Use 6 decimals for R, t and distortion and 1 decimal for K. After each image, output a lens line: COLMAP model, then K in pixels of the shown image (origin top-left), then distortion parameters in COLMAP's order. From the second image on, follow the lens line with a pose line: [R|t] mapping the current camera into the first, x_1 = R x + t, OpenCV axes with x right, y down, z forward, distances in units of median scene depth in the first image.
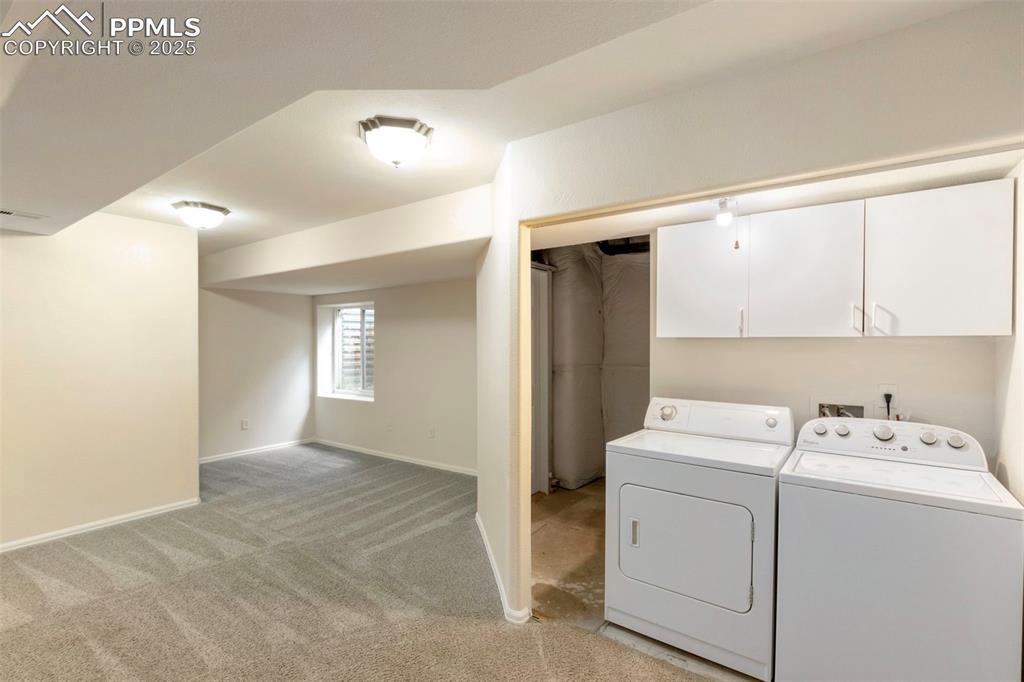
lens RADIAL K [[473.6, 0, 501.5], [0, 473.6, 338.5], [0, 0, 1]] dist [-0.001194, -0.001752]
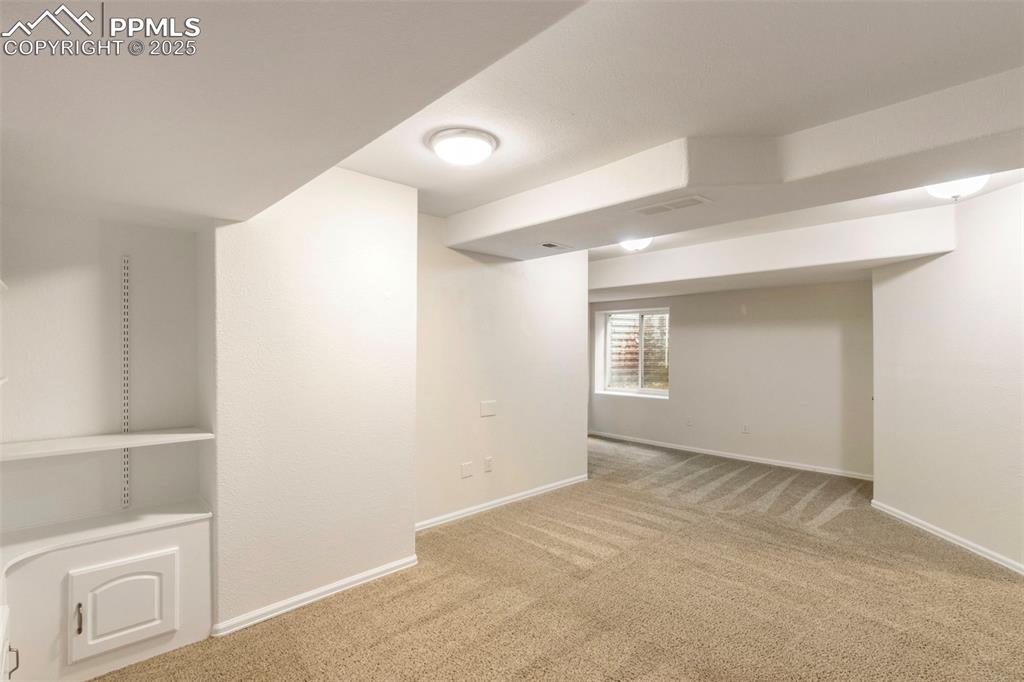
lens RADIAL K [[477.5, 0, 501.6], [0, 477.5, 339.3], [0, 0, 1]] dist [-0.010258, -0.000503]
pose [[0.980564, 0.001263, -0.196195, -0.654729], [-0.002335, 0.999984, -0.005236, 0.003605], [0.196185, 0.005592, 0.980551, -0.236036]]
